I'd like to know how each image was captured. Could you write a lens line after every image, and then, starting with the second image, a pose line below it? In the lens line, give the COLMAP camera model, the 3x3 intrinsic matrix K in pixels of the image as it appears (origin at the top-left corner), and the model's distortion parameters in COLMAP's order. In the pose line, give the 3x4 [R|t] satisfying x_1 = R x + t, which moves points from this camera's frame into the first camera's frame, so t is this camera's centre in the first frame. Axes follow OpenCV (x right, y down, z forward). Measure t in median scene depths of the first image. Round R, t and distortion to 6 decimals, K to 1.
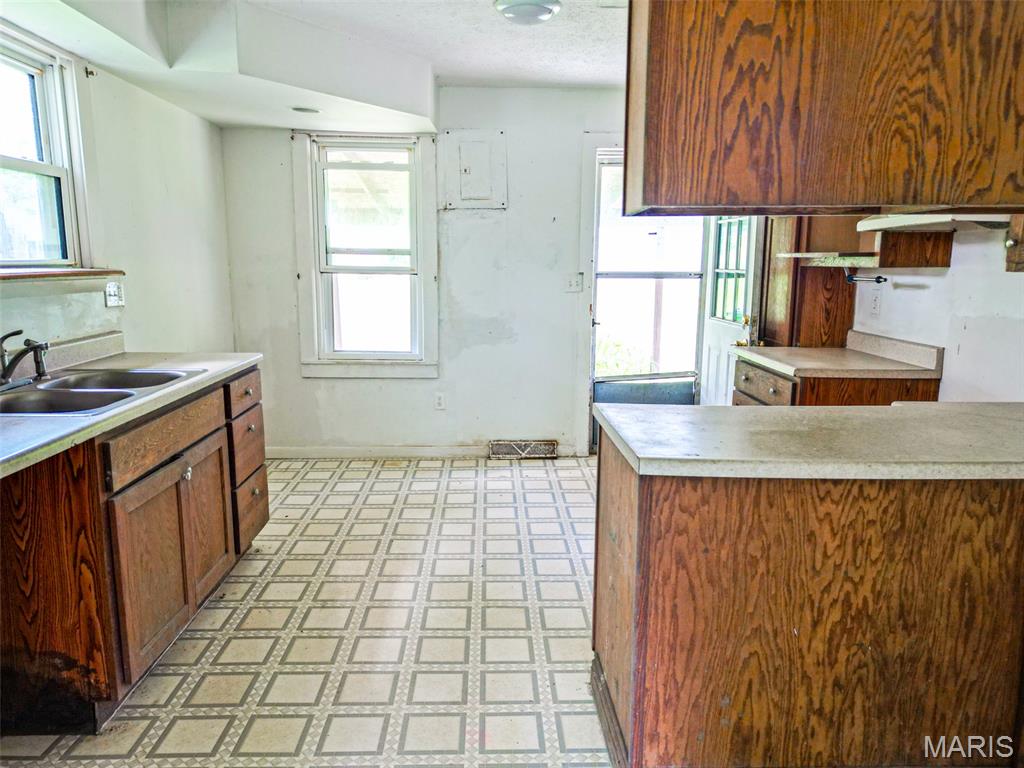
lens RADIAL K [[715.5, 0, 510.1], [0, 715.5, 379.7], [0, 0, 1]] dist [0.076279, -0.067406]
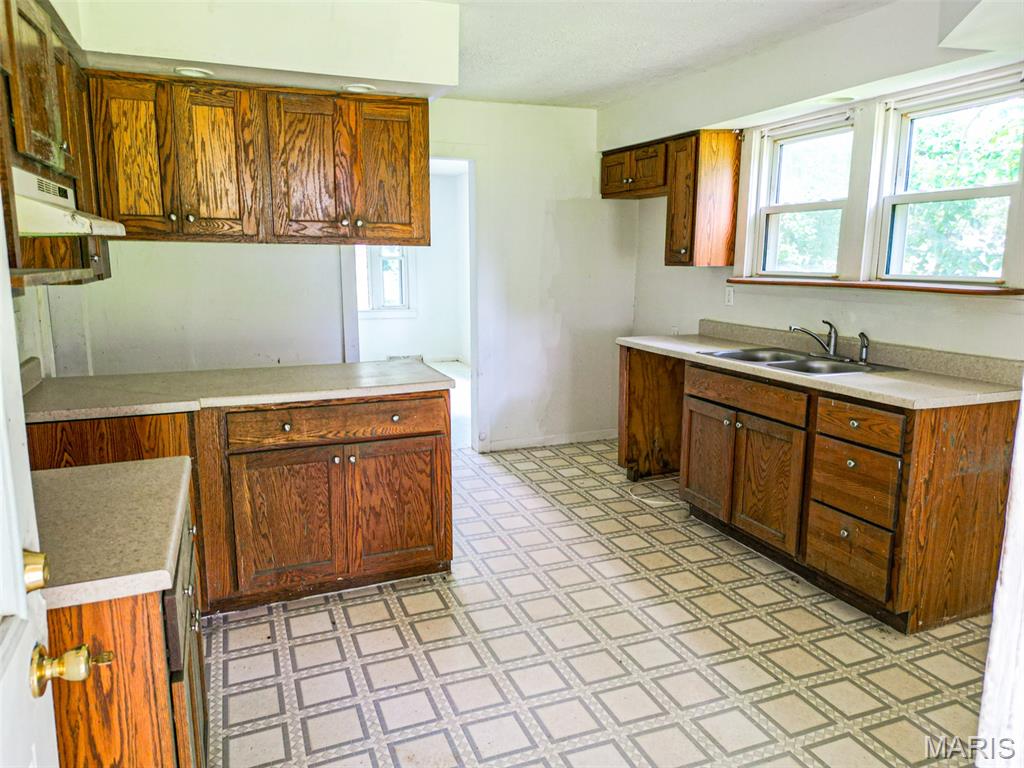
lens RADIAL K [[715.5, 0, 510.1], [0, 715.5, 379.7], [0, 0, 1]] dist [0.076279, -0.067406]
pose [[-0.939946, 0.051254, -0.337453, 0.388156], [-0.064214, 0.944453, 0.322313, -0.335787], [0.335228, 0.324627, -0.884443, 1.832575]]
